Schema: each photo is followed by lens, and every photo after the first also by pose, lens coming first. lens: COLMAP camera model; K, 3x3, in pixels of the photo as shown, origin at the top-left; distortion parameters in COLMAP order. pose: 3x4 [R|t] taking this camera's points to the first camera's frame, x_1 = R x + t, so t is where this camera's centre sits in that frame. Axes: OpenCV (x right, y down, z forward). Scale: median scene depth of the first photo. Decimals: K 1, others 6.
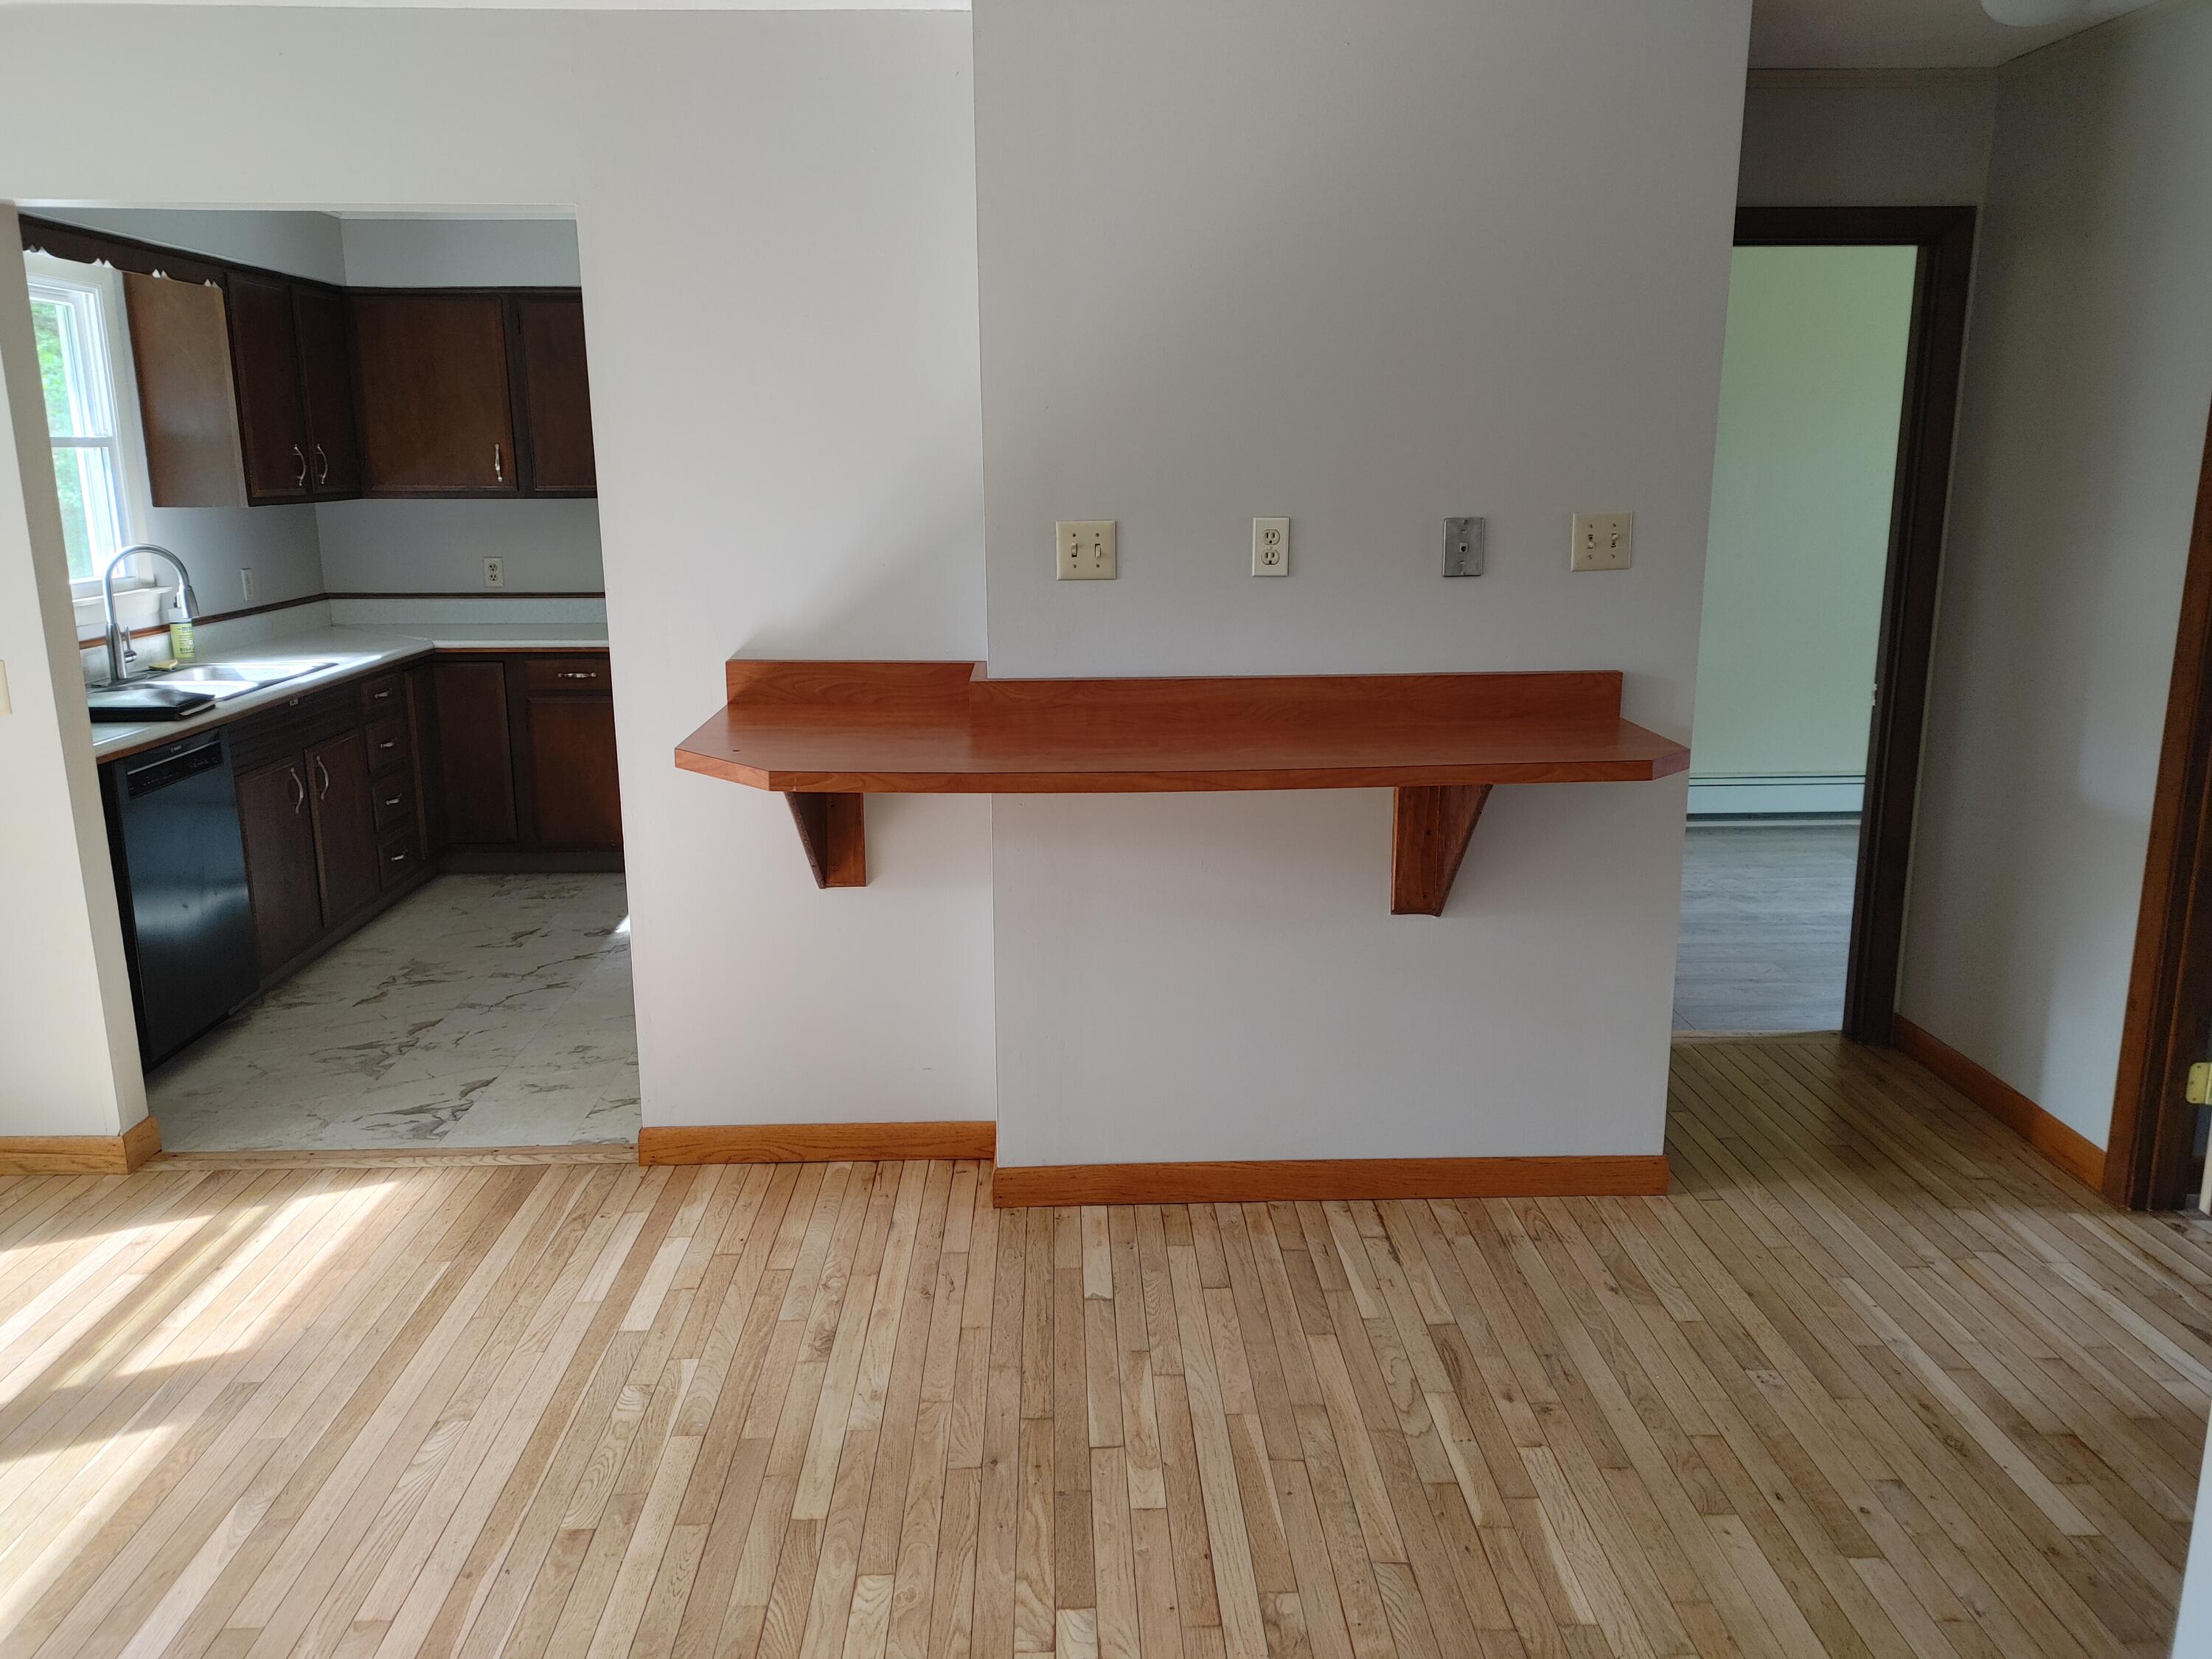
lens RADIAL K [[1683.1, 0, 1084.9], [0, 1683.1, 831.0], [0, 0, 1]] dist [0.044879, -0.021532]
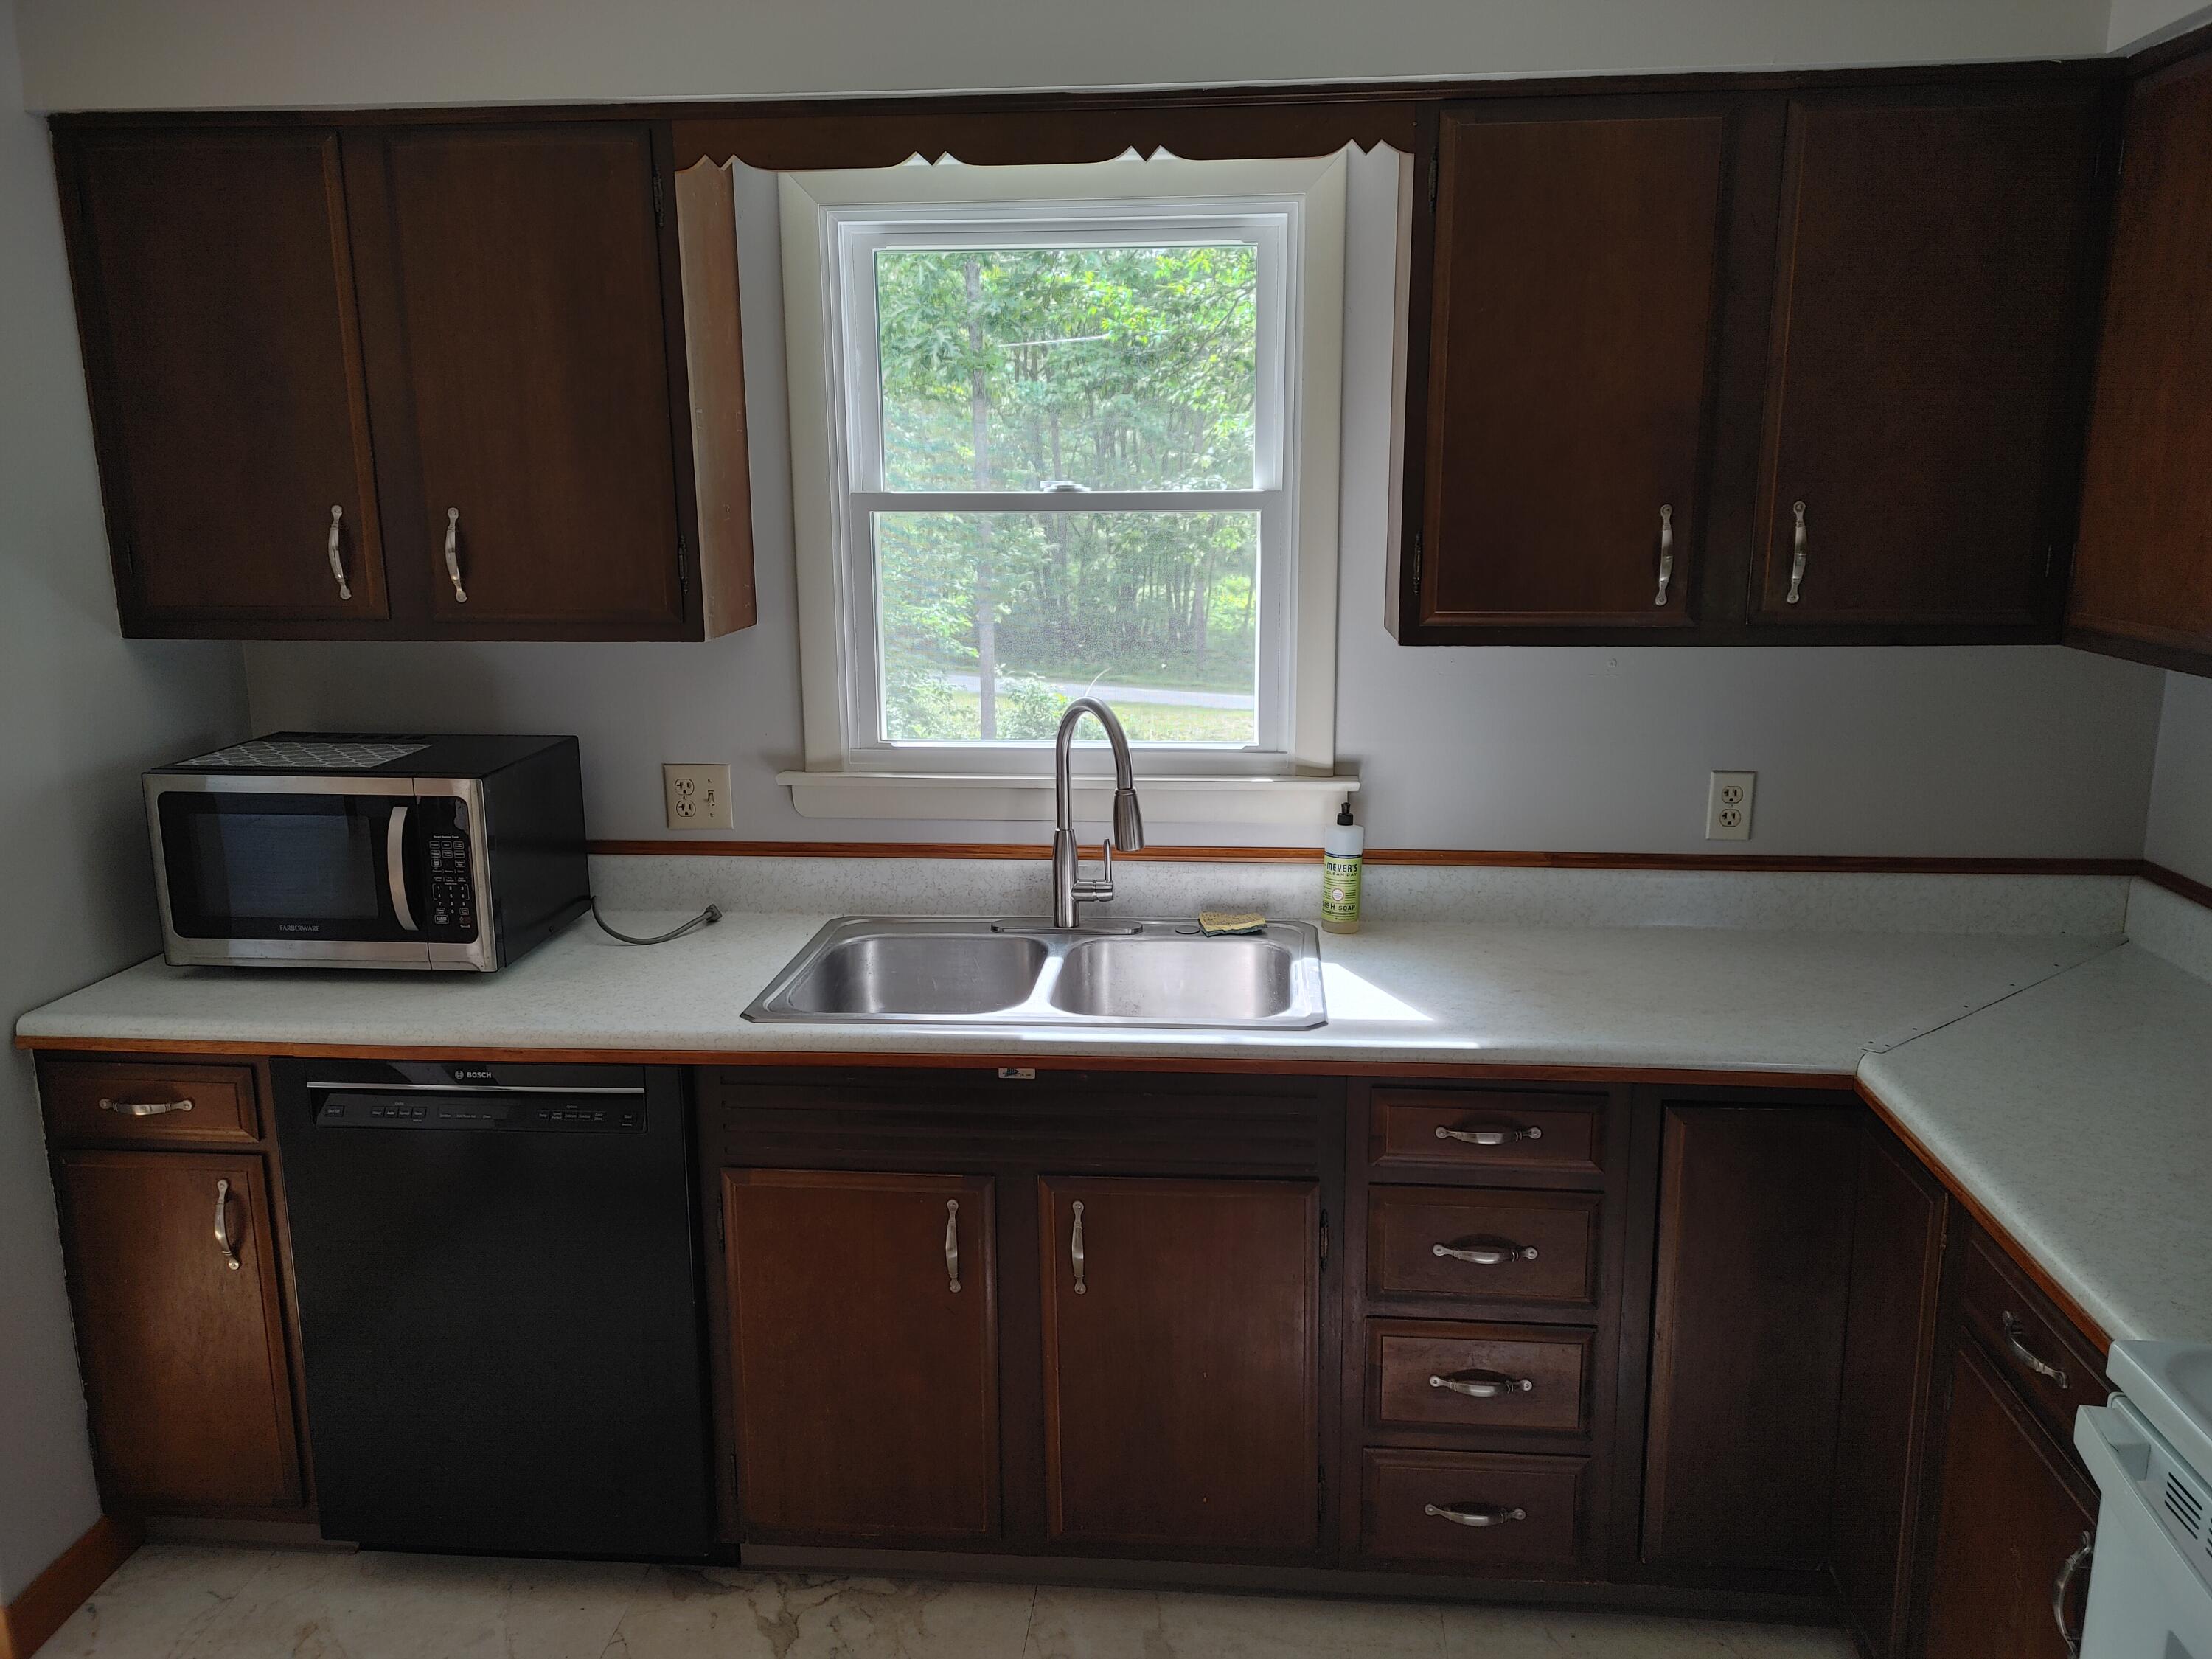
lens RADIAL K [[1683.1, 0, 1167.9], [0, 1683.1, 822.0], [0, 0, 1]] dist [0.044879, -0.021532]
pose [[-0.114643, 0.202814, -0.972483, -0.041925], [-0.213976, 0.950917, 0.223541, -0.251971], [0.970088, 0.233715, -0.065619, 1.064381]]
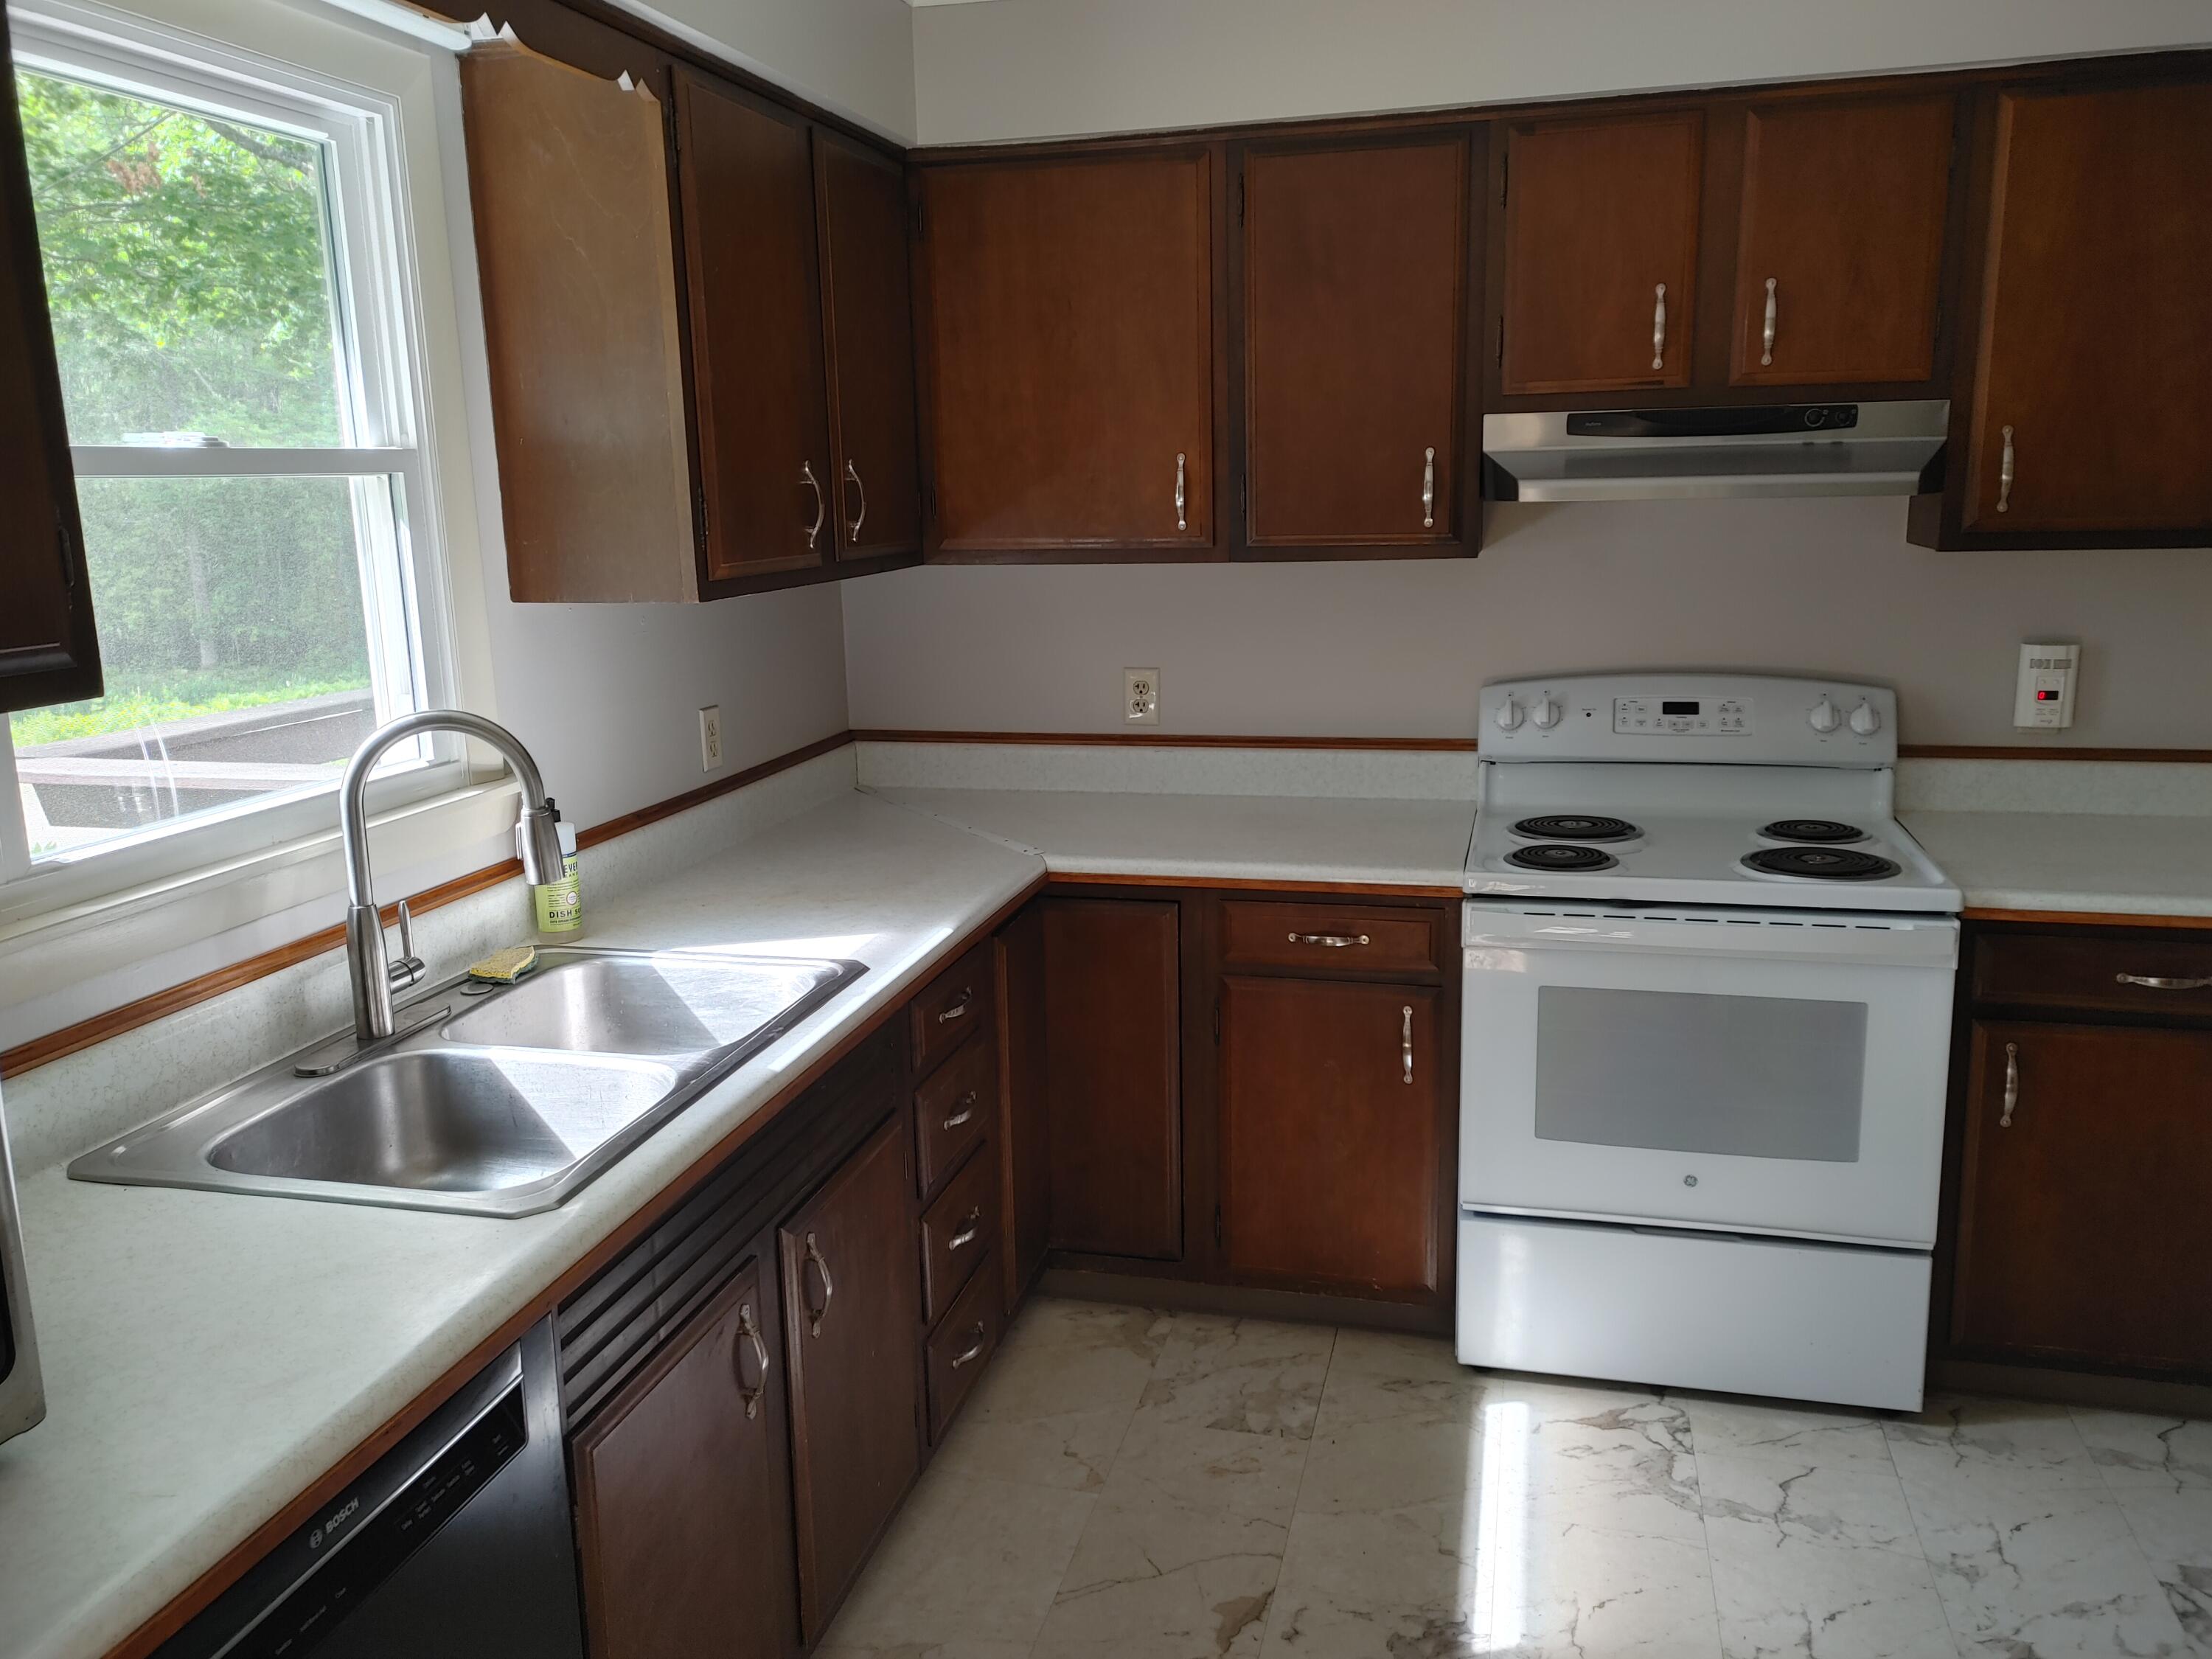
lens RADIAL K [[1683.1, 0, 1110.3], [0, 1683.1, 829.3], [0, 0, 1]] dist [0.044879, -0.021532]
pose [[0.963415, 0.041160, -0.264835, -0.290566], [-0.044171, 0.999009, -0.005422, -0.144414], [0.264349, 0.016922, 0.964279, 0.653736]]
